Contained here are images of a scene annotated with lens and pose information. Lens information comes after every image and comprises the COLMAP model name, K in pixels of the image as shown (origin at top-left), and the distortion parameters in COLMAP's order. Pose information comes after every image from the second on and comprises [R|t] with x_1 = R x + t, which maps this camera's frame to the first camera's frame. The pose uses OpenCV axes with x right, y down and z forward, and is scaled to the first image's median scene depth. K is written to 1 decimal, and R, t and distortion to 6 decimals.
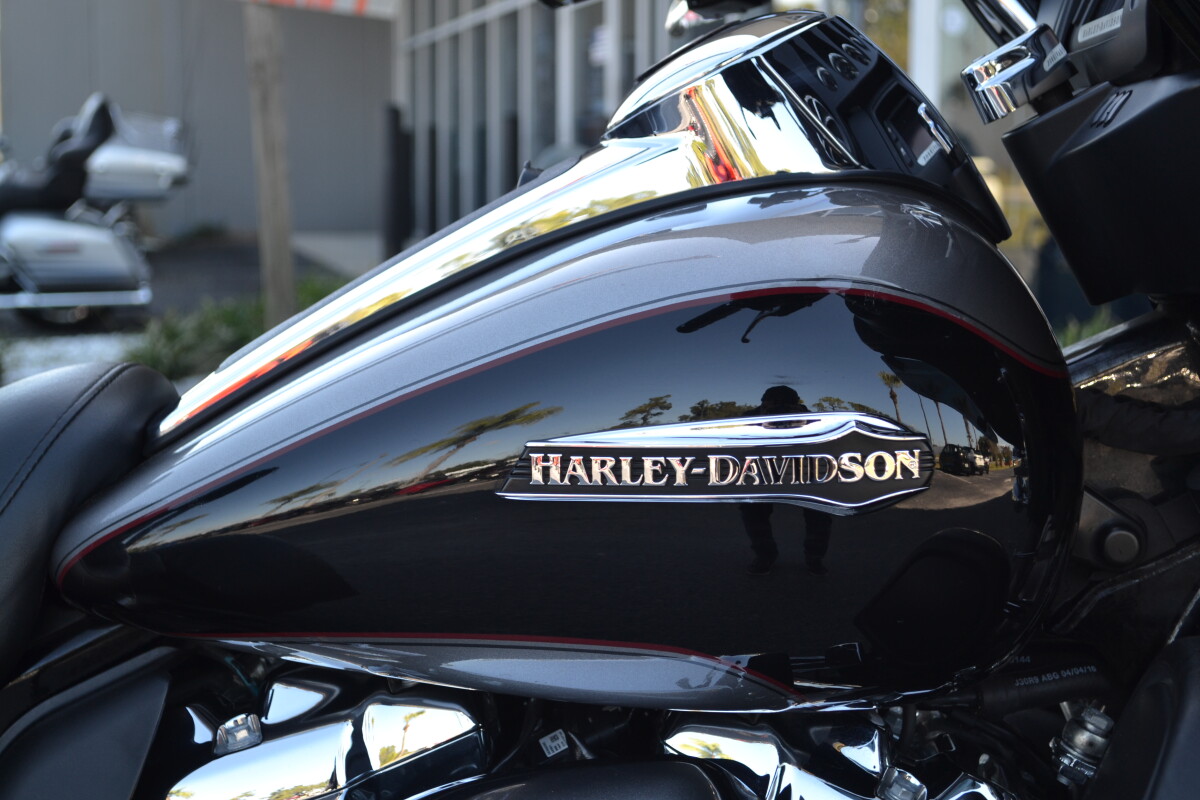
lens RADIAL K [[2231.6, 0, 598.4], [0, 2231.6, 401.7], [0, 0, 1]] dist [-0.012547, 0.000000]
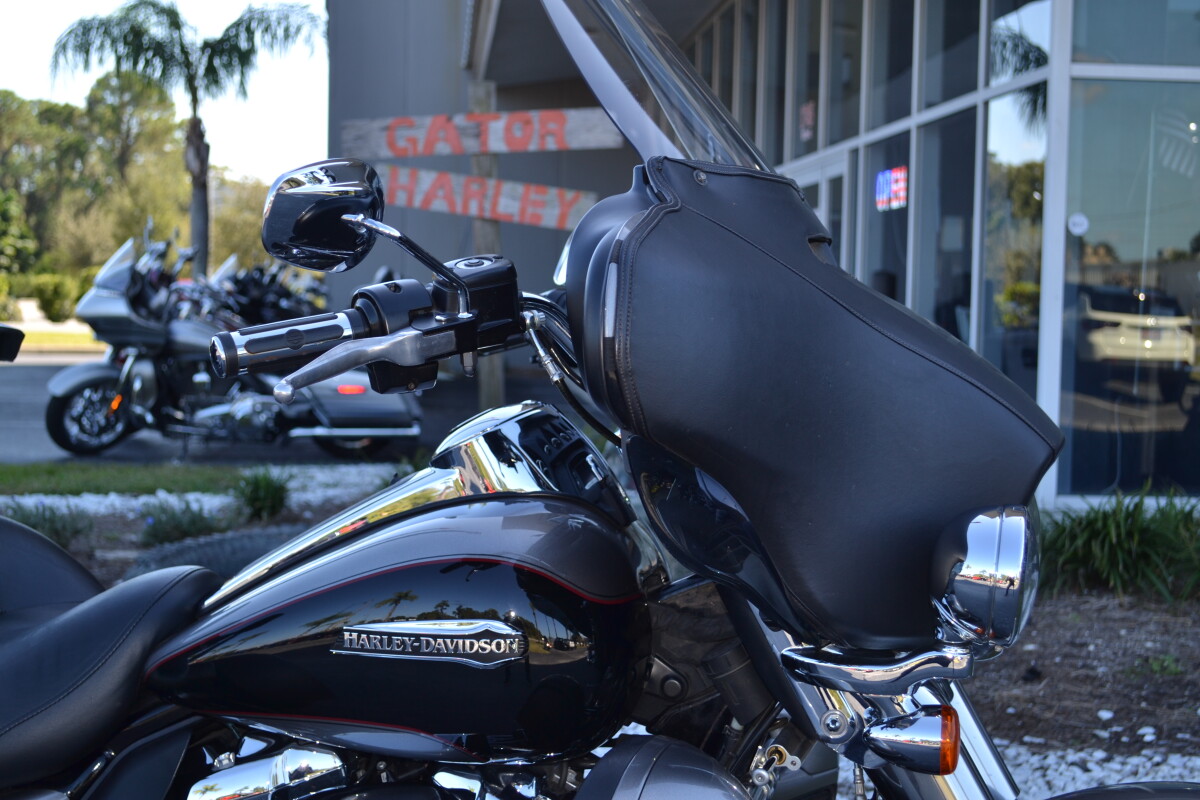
lens RADIAL K [[1974.3, 0, 601.0], [0, 1974.3, 400.0], [0, 0, 1]] dist [-0.028177, 0.000000]
pose [[0.991942, 0.028951, -0.123338, 0.381738], [-0.036214, 0.997714, -0.057057, -0.086127], [0.121404, 0.061064, 0.990723, -0.730661]]
